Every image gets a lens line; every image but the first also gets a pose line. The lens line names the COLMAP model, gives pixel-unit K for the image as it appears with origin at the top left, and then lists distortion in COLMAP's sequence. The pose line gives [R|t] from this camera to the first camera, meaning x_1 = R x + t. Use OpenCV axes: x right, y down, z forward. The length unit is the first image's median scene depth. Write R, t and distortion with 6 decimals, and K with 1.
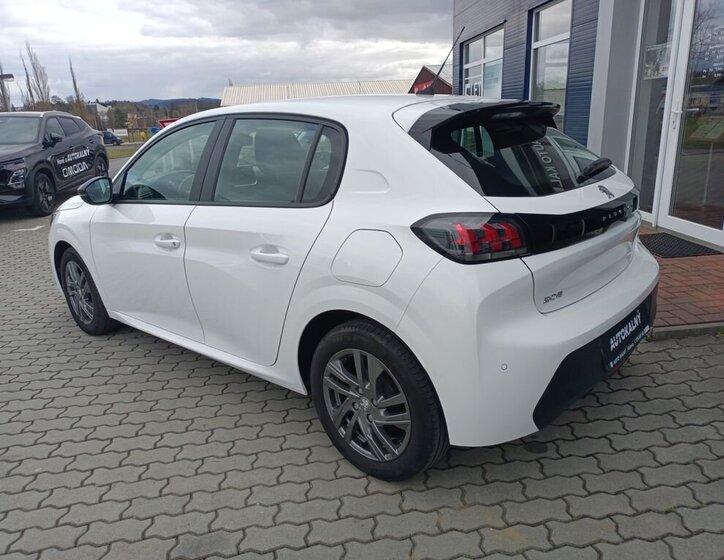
lens RADIAL K [[549.6, 0, 360.2], [0, 549.6, 280.2], [0, 0, 1]] dist [0.018661, 0.002120]
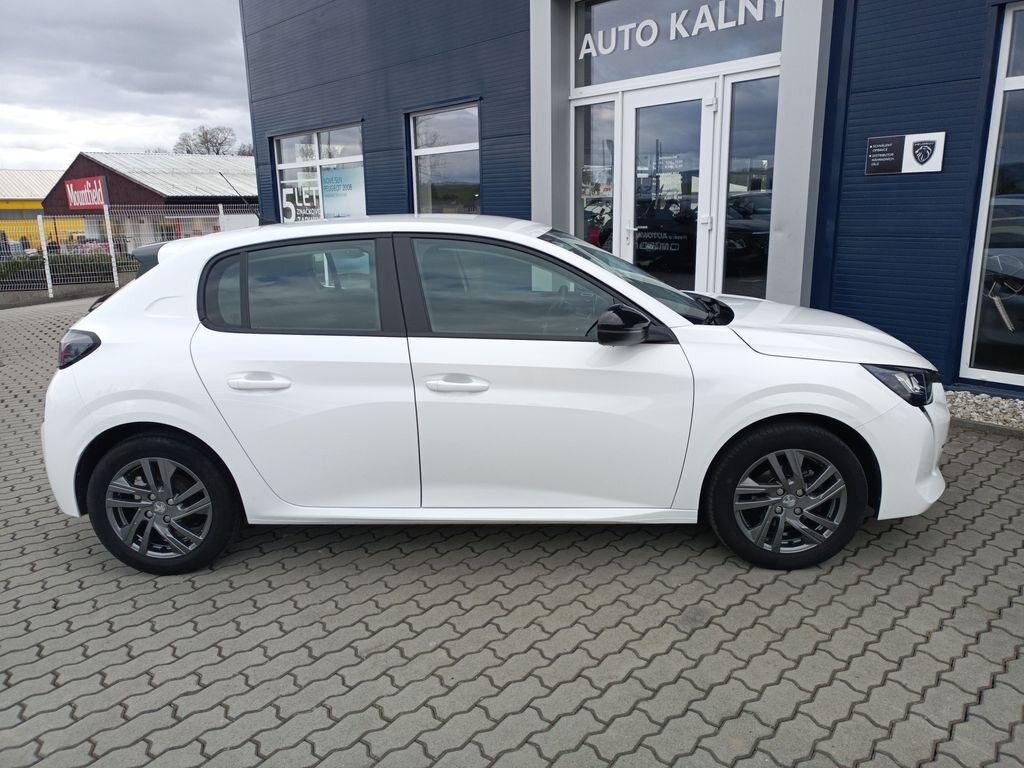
lens RADIAL K [[755.0, 0, 509.1], [0, 755.0, 380.6], [0, 0, 1]] dist [0.031142, -0.013687]
pose [[0.796275, -0.109642, 0.594916, -0.897649], [0.163770, 0.985785, -0.037522, 0.010217], [-0.582345, 0.127308, 0.802912, -0.028391]]
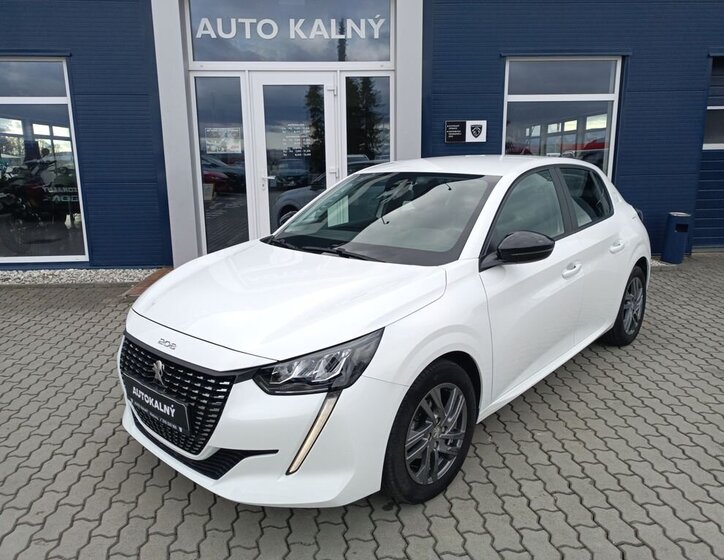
lens RADIAL K [[549.6, 0, 360.2], [0, 549.6, 280.2], [0, 0, 1]] dist [0.018661, 0.002120]
pose [[0.013759, -0.169115, 0.985500, -1.418015], [0.305369, 0.939217, 0.156909, -0.345983], [-0.952135, 0.298783, 0.064565, 1.273350]]
